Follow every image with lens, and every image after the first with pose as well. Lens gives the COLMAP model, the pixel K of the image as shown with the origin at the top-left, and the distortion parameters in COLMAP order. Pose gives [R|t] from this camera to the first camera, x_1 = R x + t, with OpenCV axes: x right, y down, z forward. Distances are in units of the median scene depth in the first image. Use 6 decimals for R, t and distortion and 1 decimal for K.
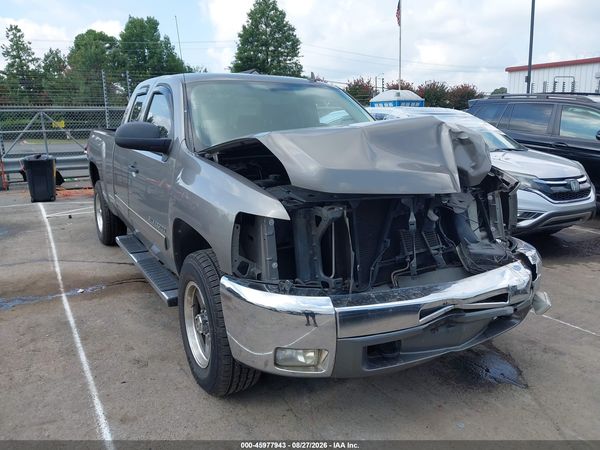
lens RADIAL K [[477.4, 0, 299.5], [0, 477.4, 226.7], [0, 0, 1]] dist [0.007832, -0.009708]
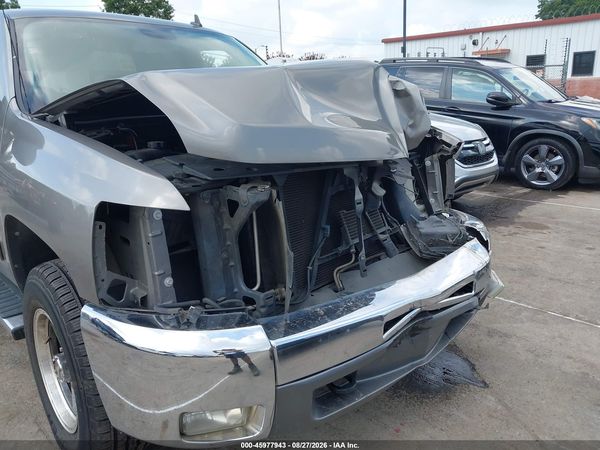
lens RADIAL K [[476.7, 0, 296.0], [0, 476.7, 225.4], [0, 0, 1]] dist [0.009209, -0.009834]
pose [[0.972762, -0.073543, 0.219830, -0.016022], [0.063162, 0.996547, 0.053896, -0.013501], [-0.223035, -0.038543, 0.974048, 0.265734]]
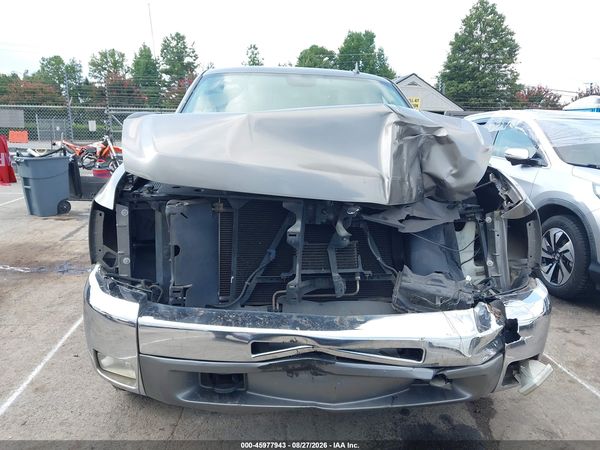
lens RADIAL K [[477.4, 0, 299.5], [0, 477.4, 226.7], [0, 0, 1]] dist [0.007832, -0.009708]
pose [[0.902351, 0.111602, -0.416302, 0.490818], [-0.121153, 0.992628, 0.003500, -0.019535], [0.413623, 0.047278, 0.909220, 0.242573]]
